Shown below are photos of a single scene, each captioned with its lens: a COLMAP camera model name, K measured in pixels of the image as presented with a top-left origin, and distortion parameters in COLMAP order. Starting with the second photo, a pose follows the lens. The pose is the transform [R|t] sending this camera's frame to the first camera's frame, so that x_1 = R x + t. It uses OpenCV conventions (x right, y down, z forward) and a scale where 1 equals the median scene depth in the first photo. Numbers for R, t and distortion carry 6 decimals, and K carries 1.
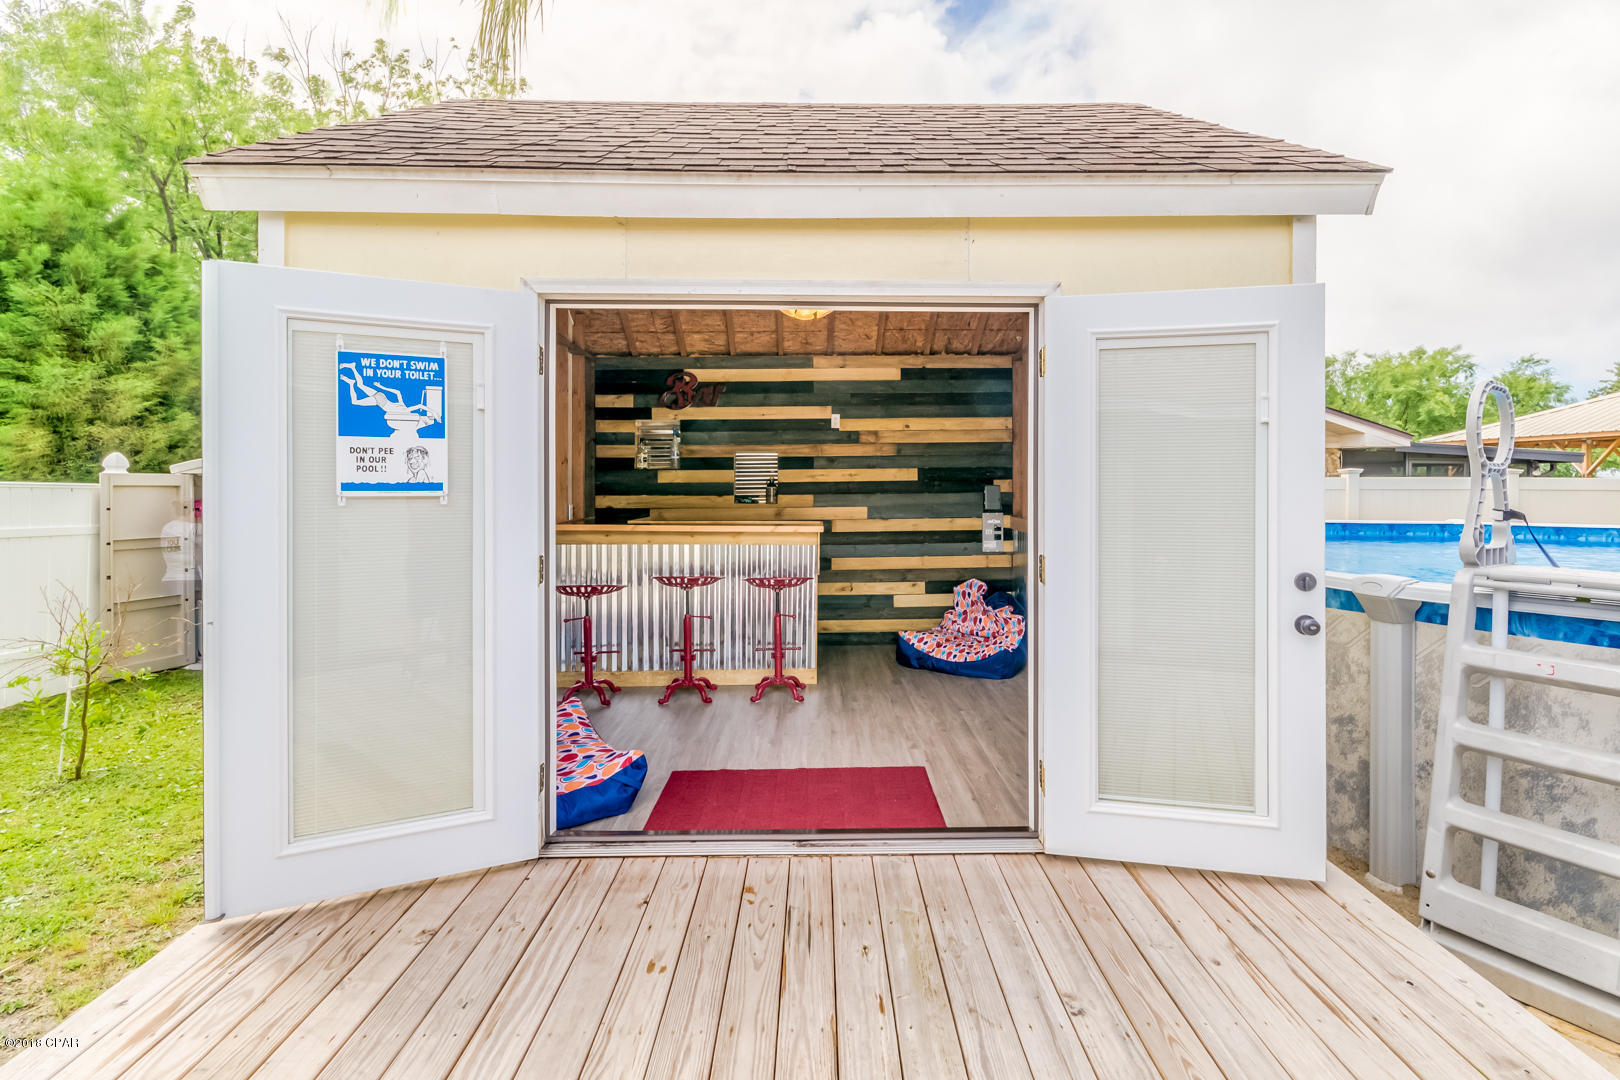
lens RADIAL K [[723.6, 0, 855.5], [0, 723.6, 482.5], [0, 0, 1]] dist [-0.000234, -0.005164]
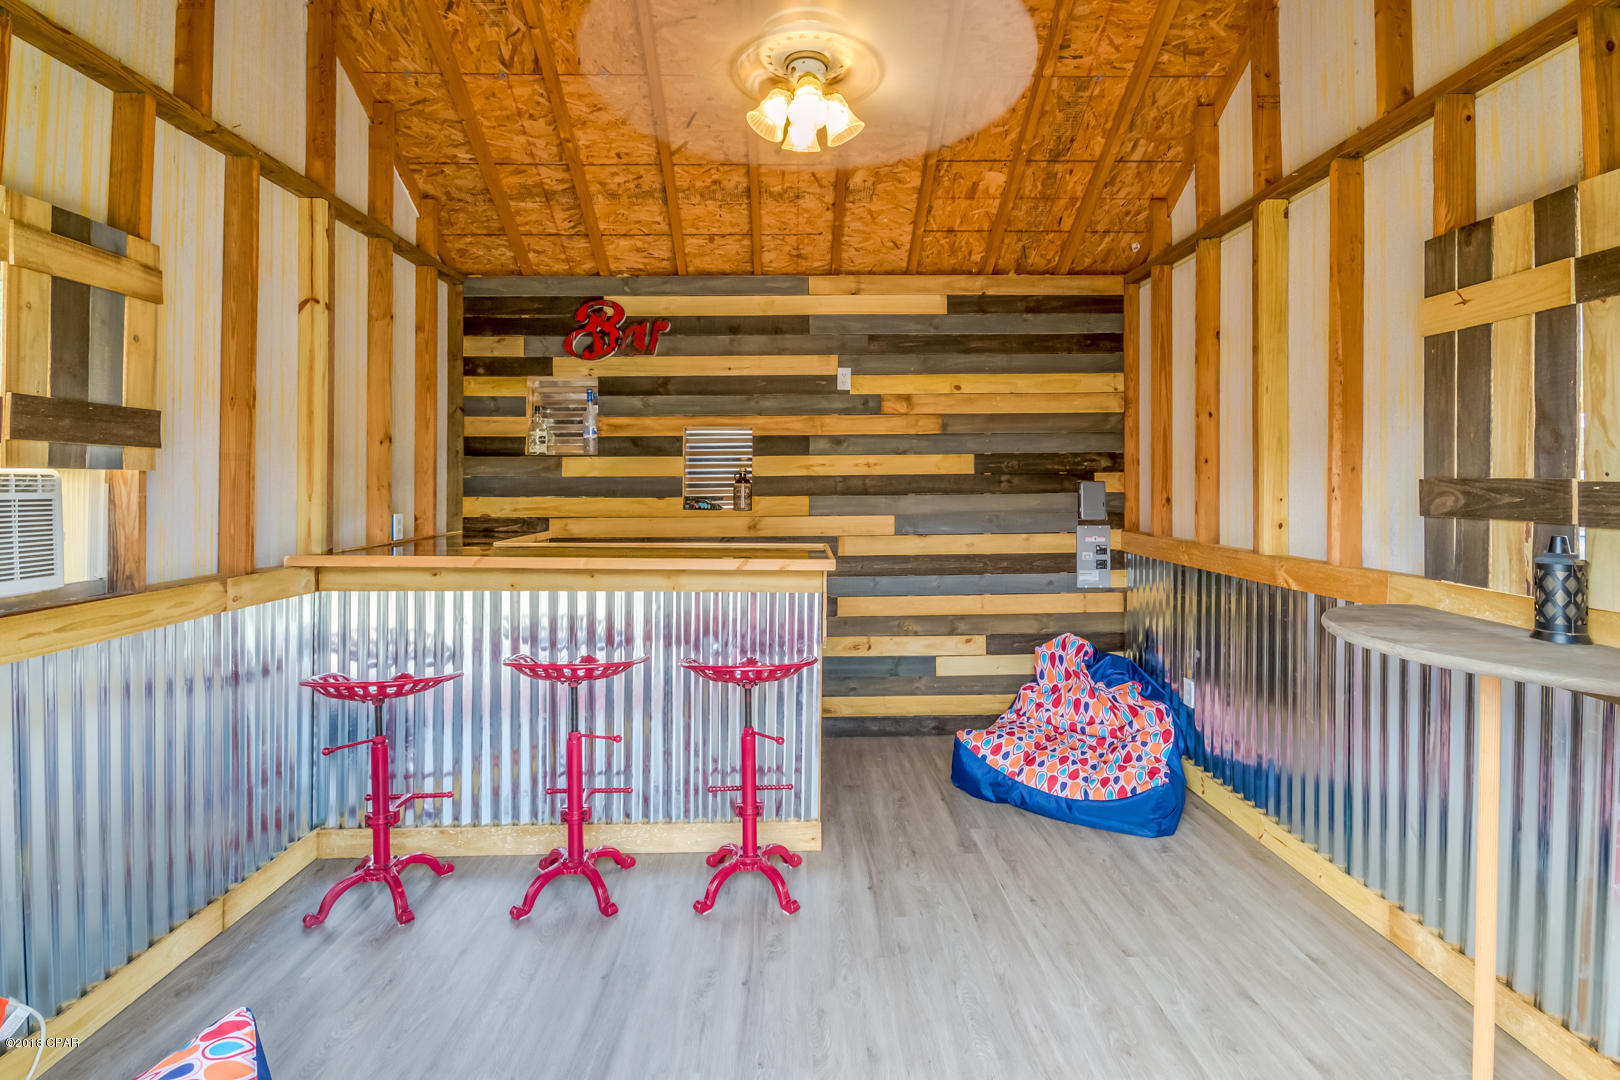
lens RADIAL K [[723.6, 0, 806.4], [0, 723.6, 469.7], [0, 0, 1]] dist [-0.000234, -0.005164]
pose [[0.999234, 0.001446, -0.039103, -0.044933], [-0.001776, 0.999963, -0.008407, -0.000977], [0.039089, 0.008470, 0.999200, 0.469528]]
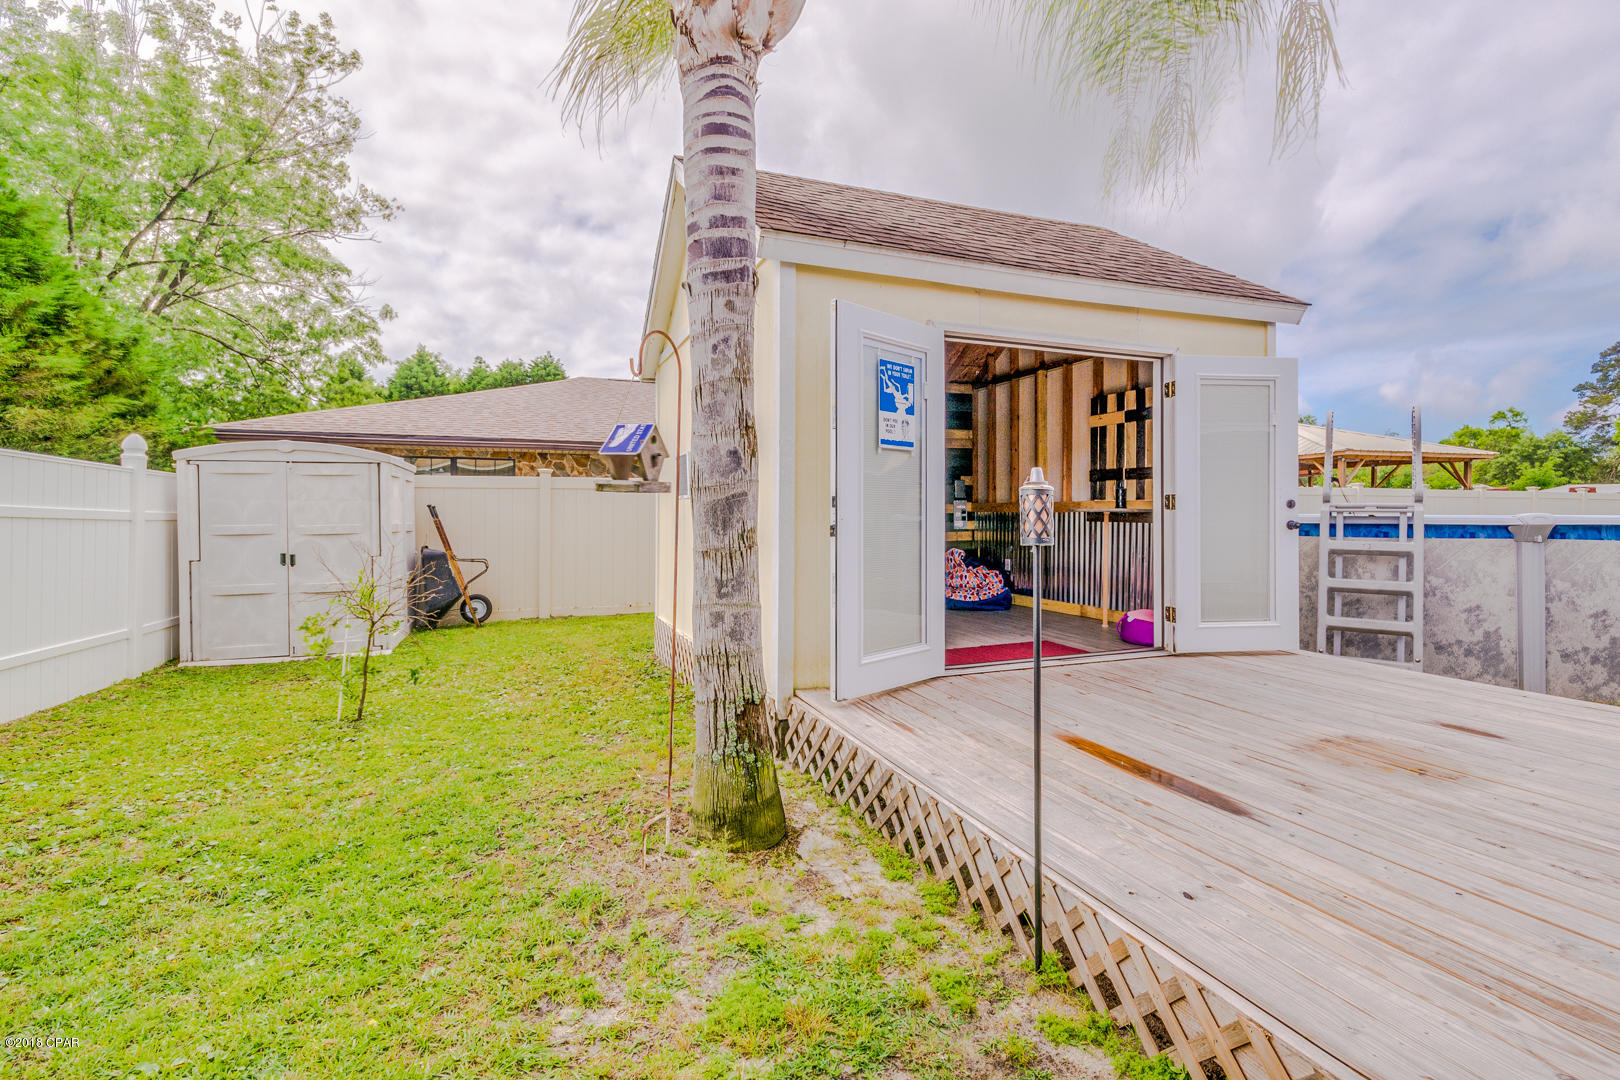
lens RADIAL K [[723.6, 0, 819.4], [0, 723.6, 515.4], [0, 0, 1]] dist [-0.000234, -0.005164]
pose [[0.938262, -0.004192, 0.345900, -0.683665], [0.001977, 0.999975, 0.006756, 0.077968], [-0.345920, -0.005655, 0.938247, -0.235135]]
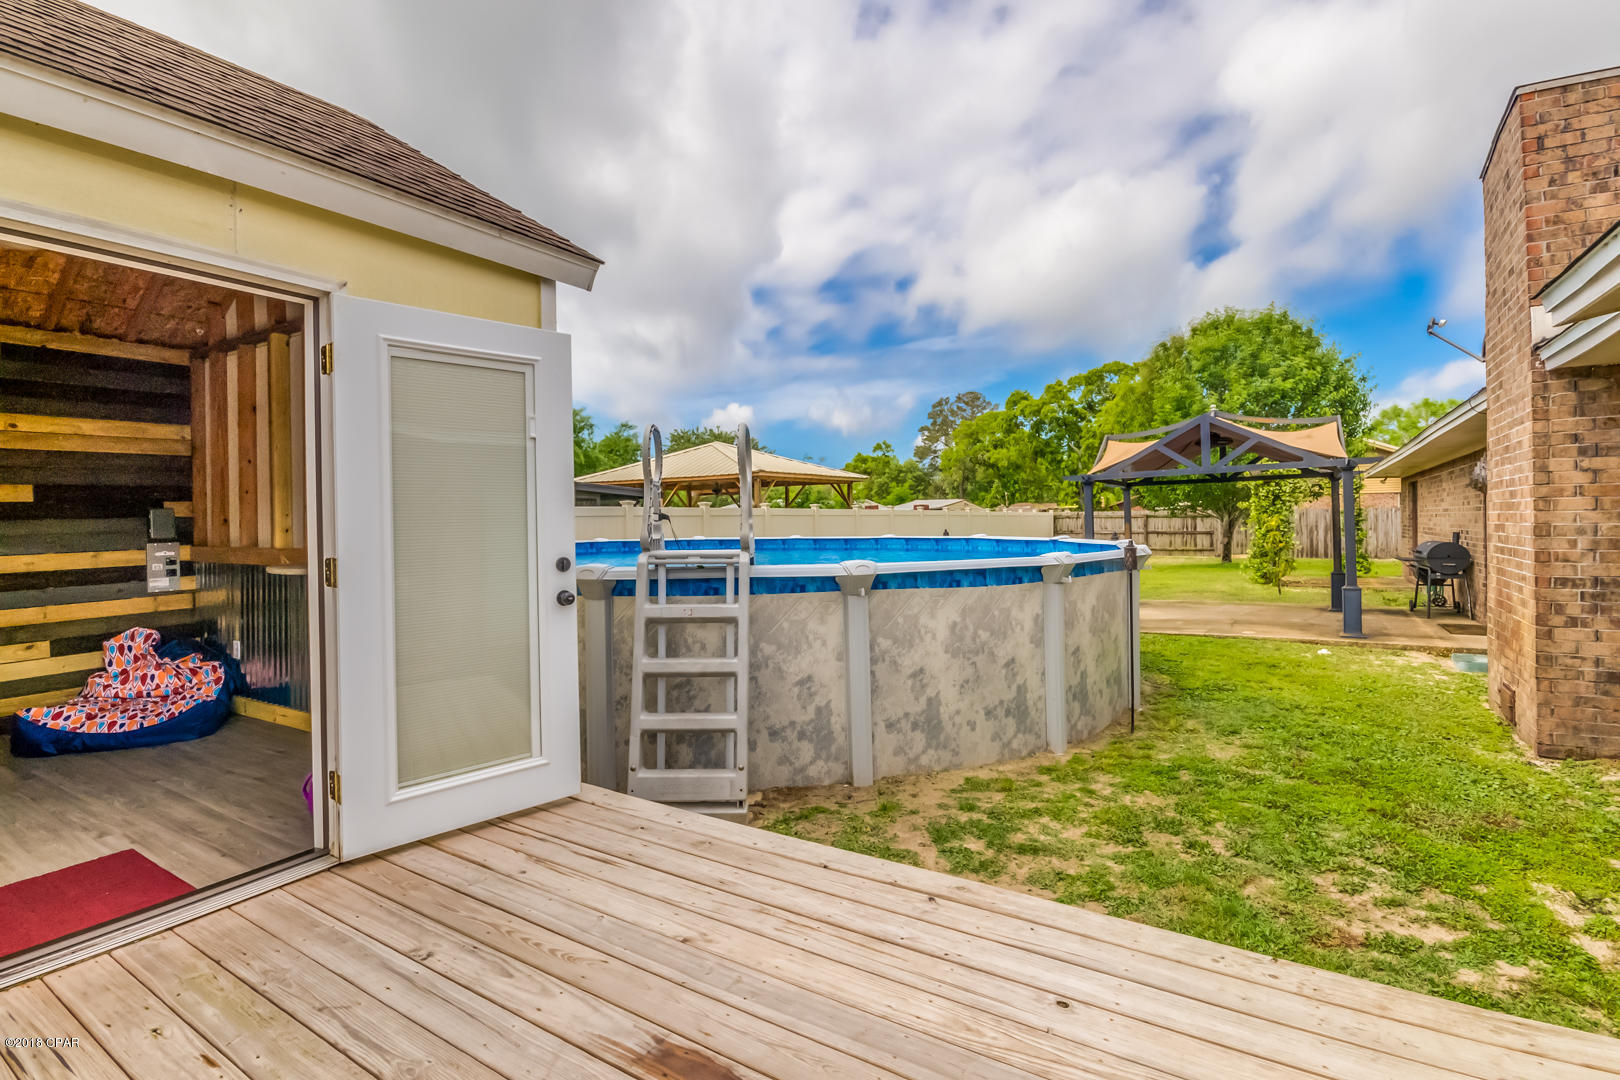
lens RADIAL K [[723.6, 0, 786.4], [0, 723.6, 518.3], [0, 0, 1]] dist [-0.000234, -0.005164]
pose [[0.558369, -0.009257, 0.829541, -0.114129], [0.014237, 0.999897, 0.001576, 0.029875], [-0.829471, 0.010931, 0.558443, -0.027311]]
